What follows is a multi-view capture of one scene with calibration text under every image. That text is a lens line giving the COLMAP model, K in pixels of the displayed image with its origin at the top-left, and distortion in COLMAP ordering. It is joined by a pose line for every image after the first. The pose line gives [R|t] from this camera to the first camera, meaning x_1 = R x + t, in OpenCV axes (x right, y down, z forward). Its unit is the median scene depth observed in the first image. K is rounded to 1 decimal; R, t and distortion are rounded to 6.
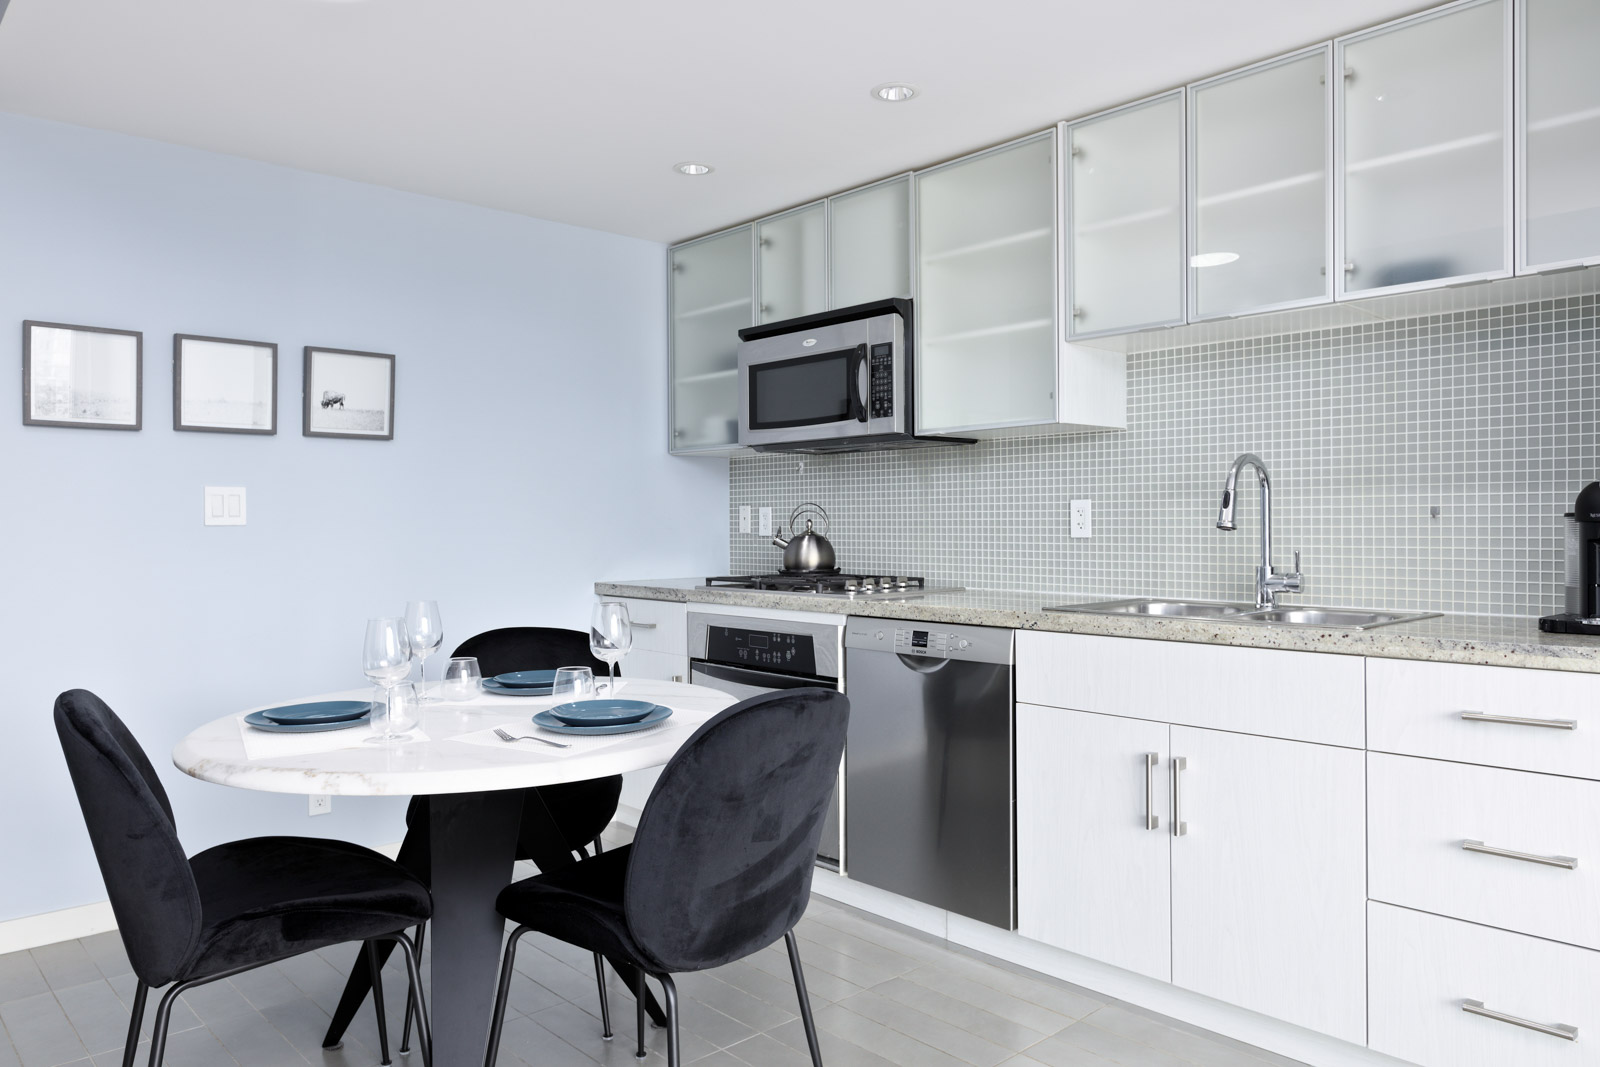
lens RADIAL K [[1138.4, 0, 800.0], [0, 1138.4, 533.5], [0, 0, 1]] dist [0.004543, 0.002262]
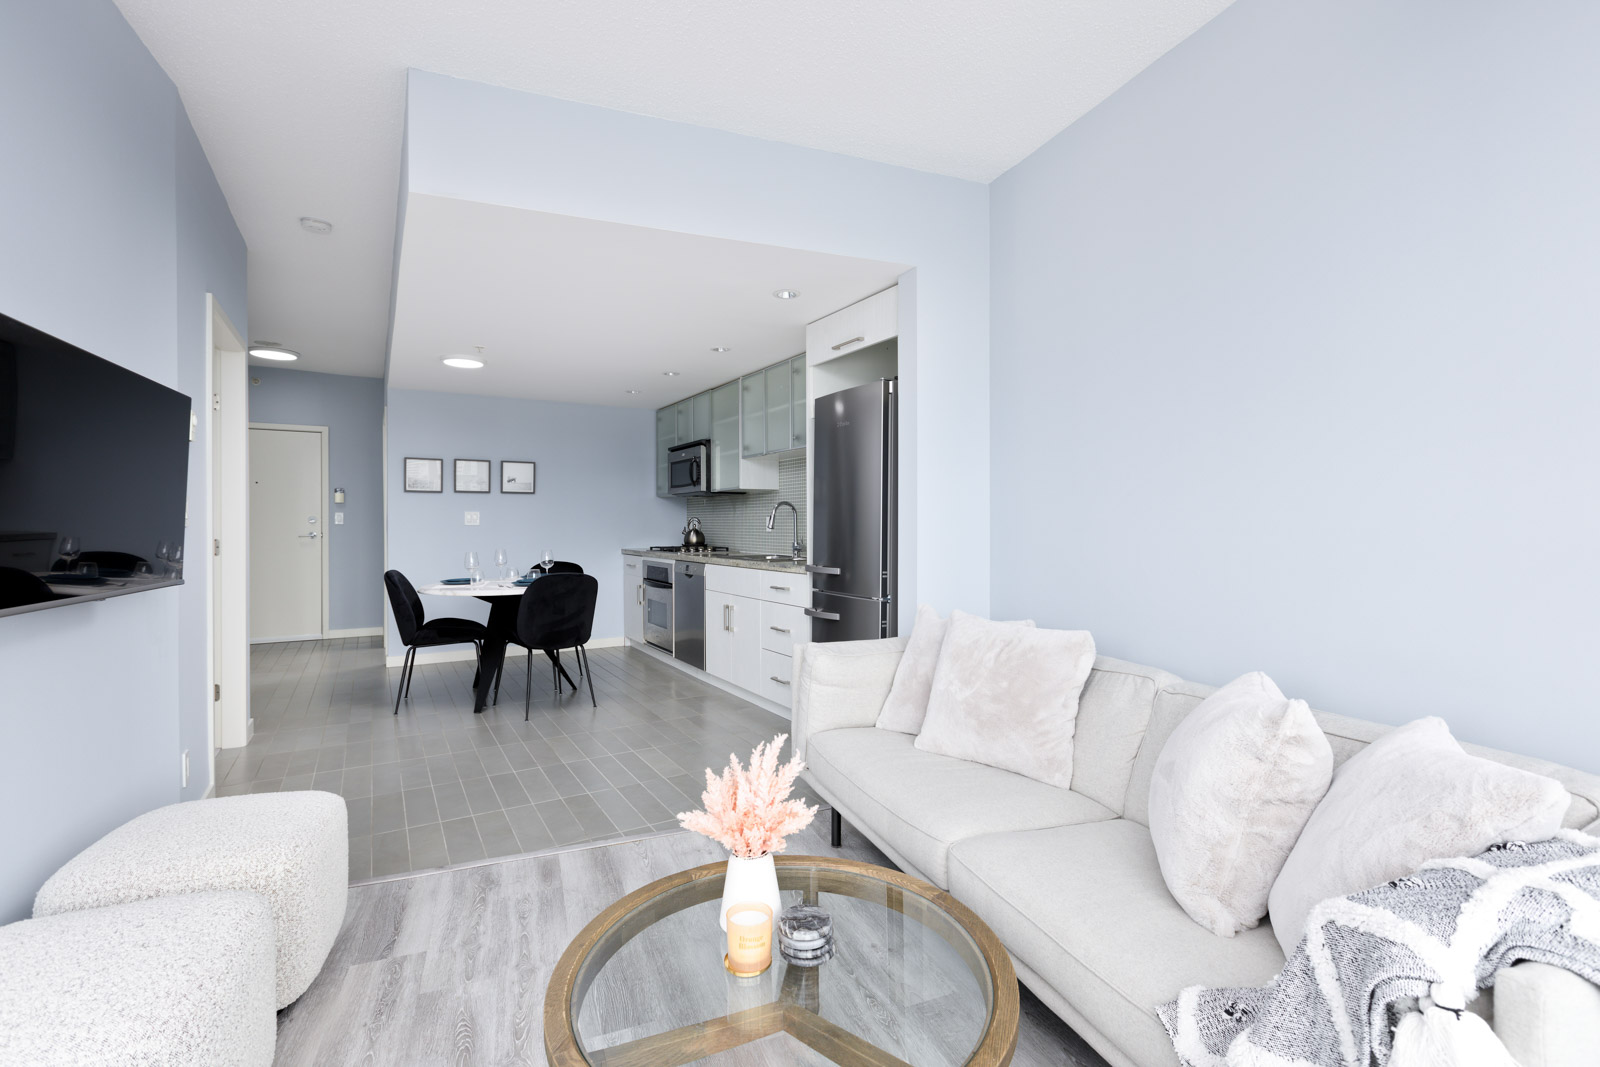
lens RADIAL K [[746.3, 0, 800.0], [0, 746.3, 533.5], [0, 0, 1]] dist [0.011997, -0.000583]
pose [[0.977555, 0.006269, -0.210587, 0.662436], [-0.005594, 0.999977, 0.003798, 0.001129], [0.210606, -0.002535, 0.977568, -0.622927]]
